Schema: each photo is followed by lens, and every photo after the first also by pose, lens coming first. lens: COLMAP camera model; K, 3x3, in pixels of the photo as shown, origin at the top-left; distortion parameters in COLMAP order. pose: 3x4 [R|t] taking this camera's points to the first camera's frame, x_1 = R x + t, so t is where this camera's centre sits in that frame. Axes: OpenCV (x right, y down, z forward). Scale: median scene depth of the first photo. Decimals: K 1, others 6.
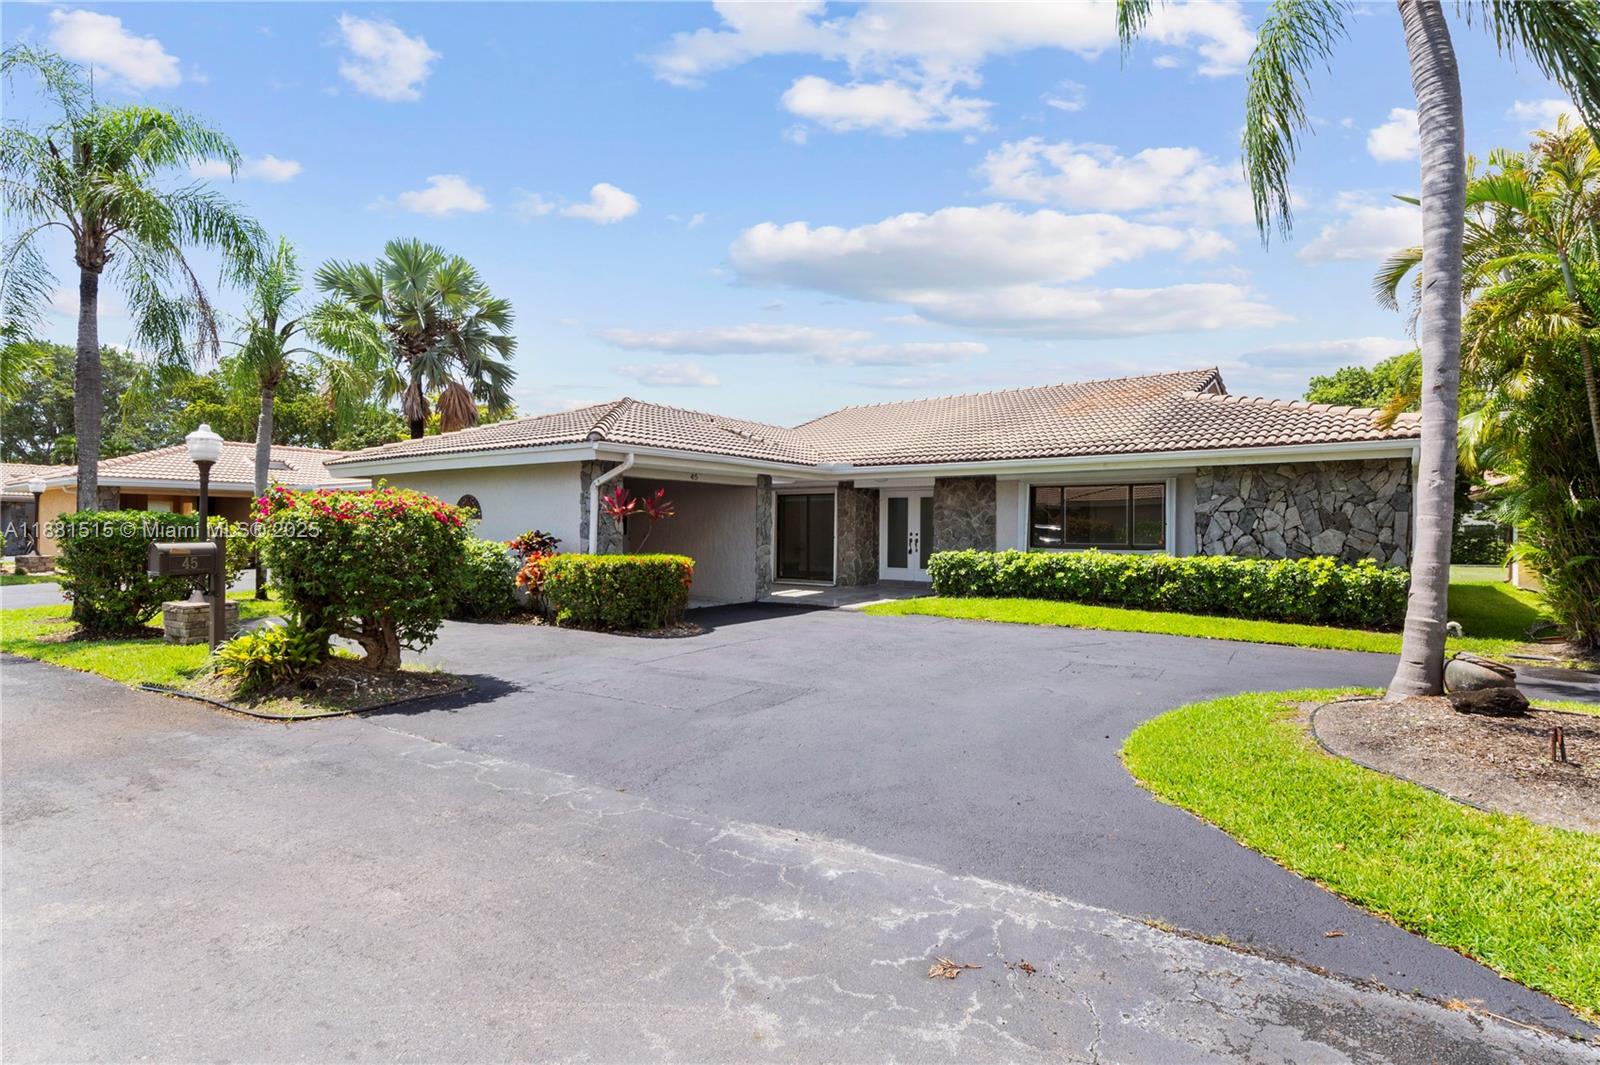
lens RADIAL K [[779.8, 0, 801.0], [0, 779.8, 521.9], [0, 0, 1]] dist [0.015297, -0.000075]
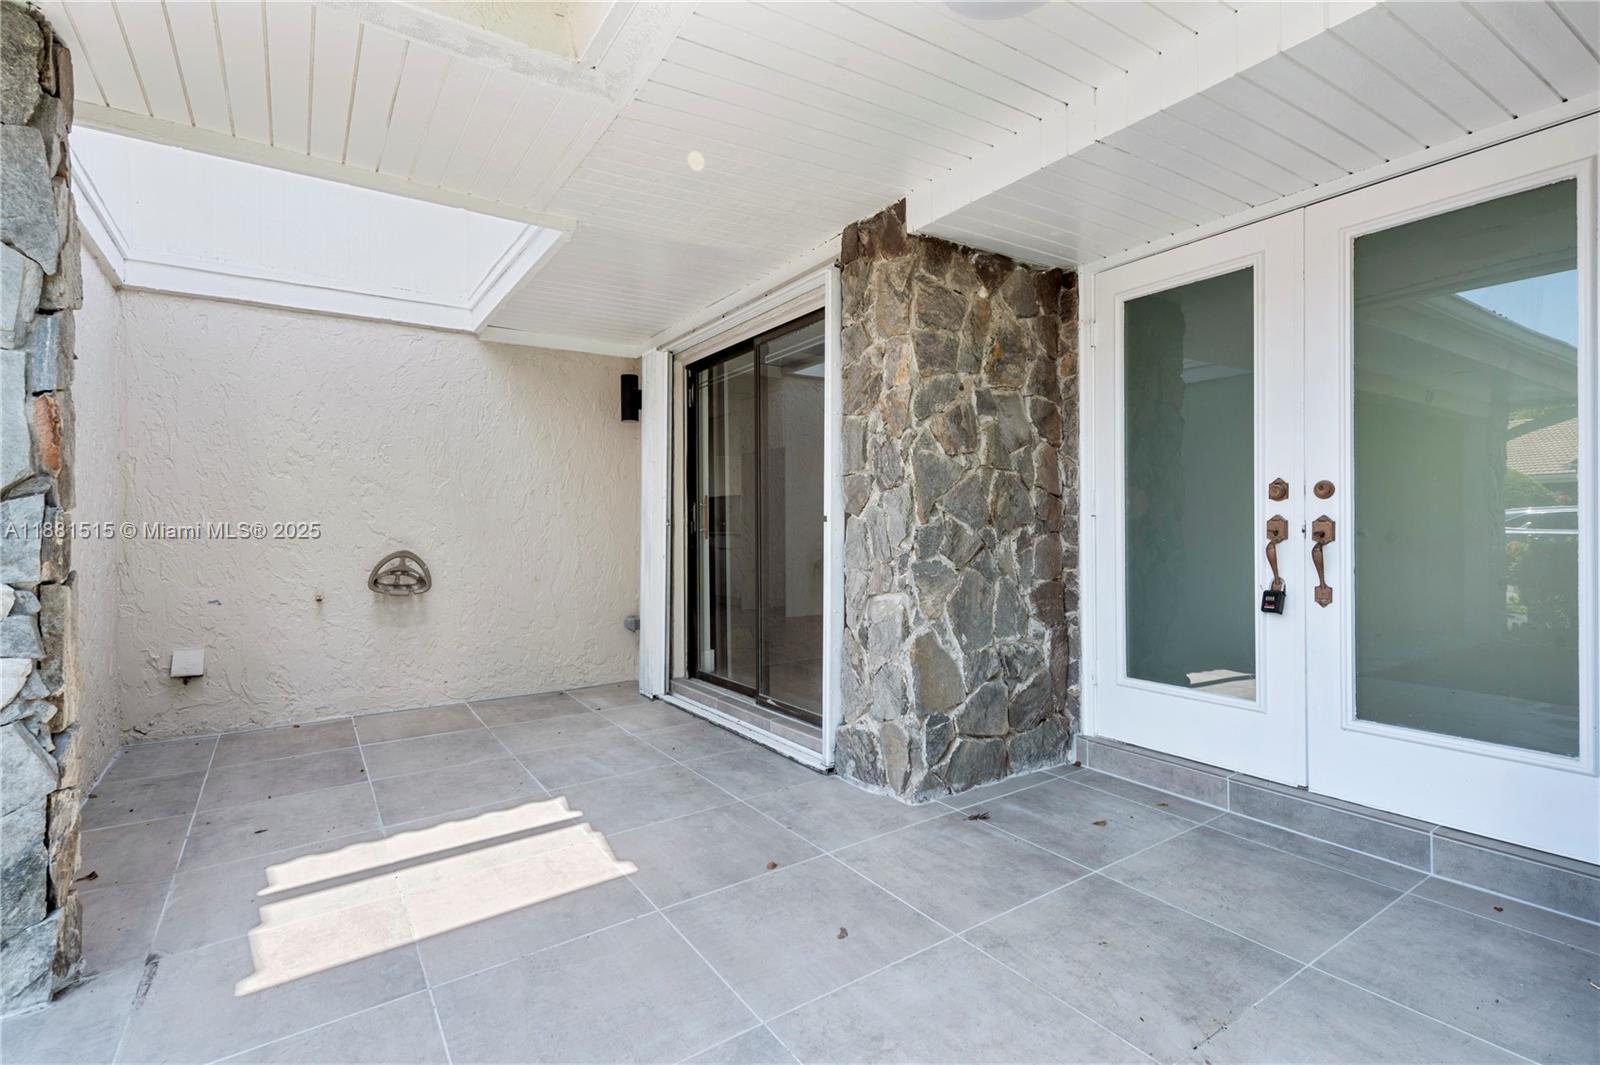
lens RADIAL K [[756.1, 0, 802.5], [0, 756.1, 531.2], [0, 0, 1]] dist [0.012989, -0.000191]
pose [[0.940811, -0.011344, -0.338741, 0.143969], [0.015349, 0.999840, 0.009147, 0.029811], [0.338583, -0.013805, 0.940835, 1.157089]]
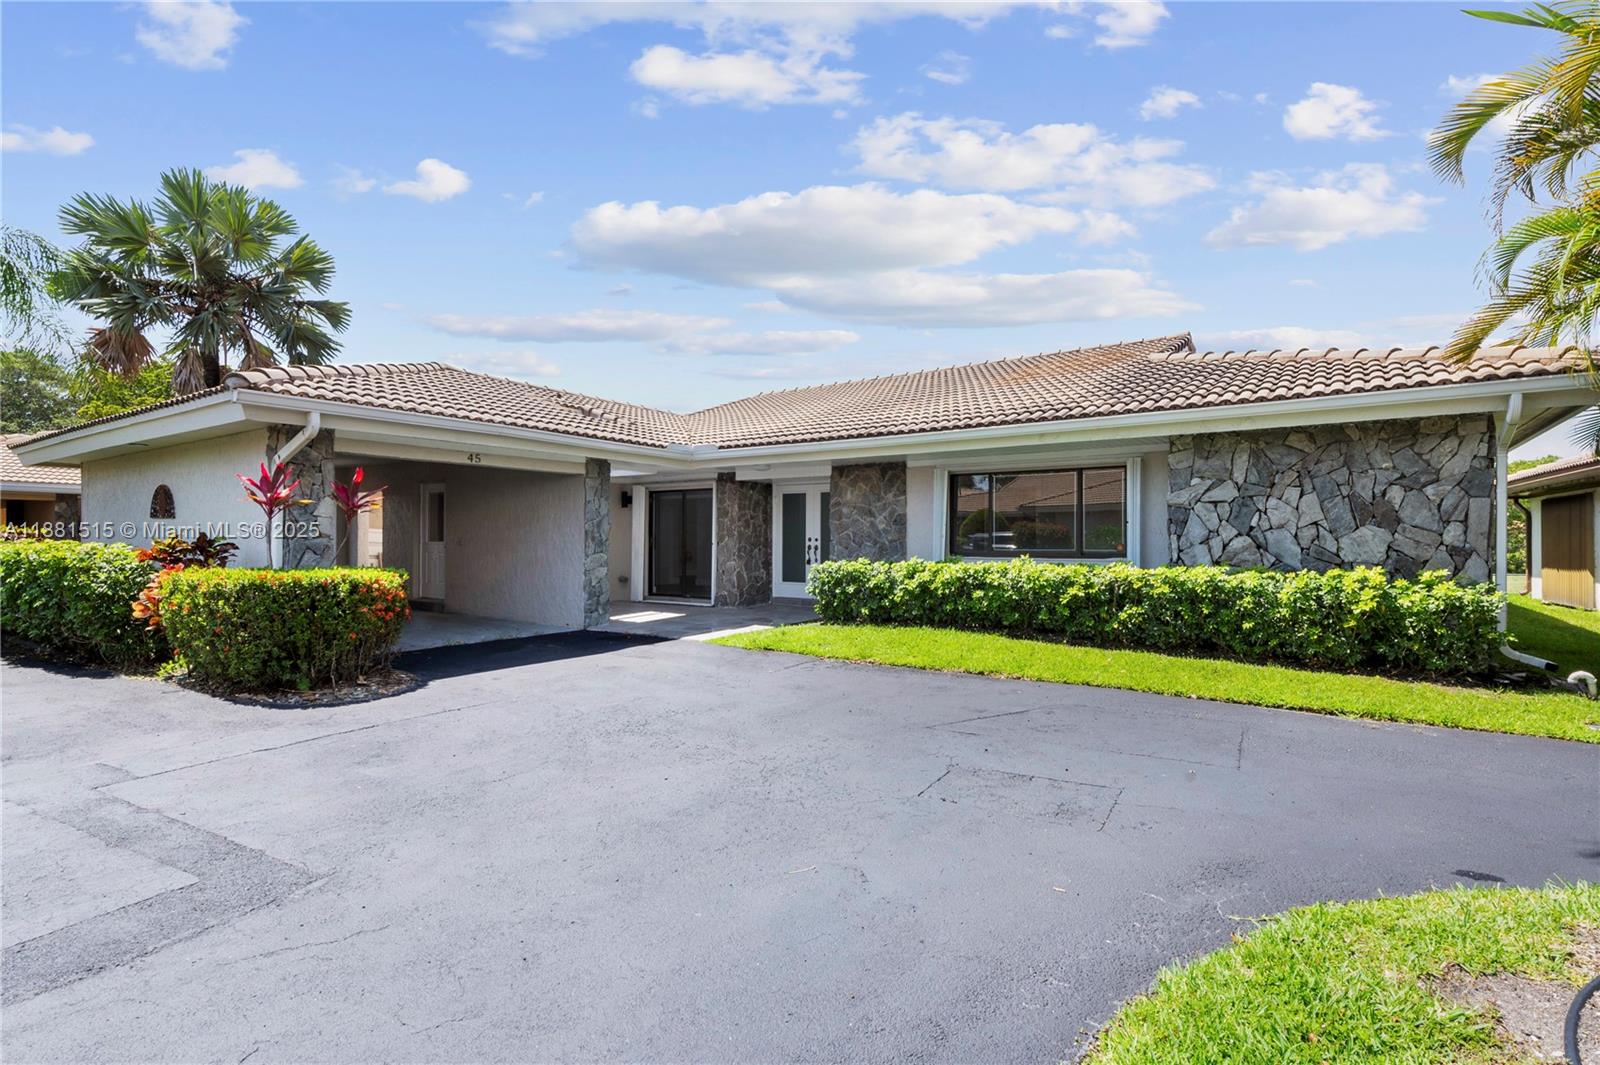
lens RADIAL K [[756.1, 0, 802.5], [0, 756.1, 531.2], [0, 0, 1]] dist [0.012989, -0.000191]
pose [[0.999592, -0.002976, 0.028414, 0.158034], [0.003045, 0.999993, -0.002370, 0.012790], [-0.028407, 0.002456, 0.999593, 0.332344]]
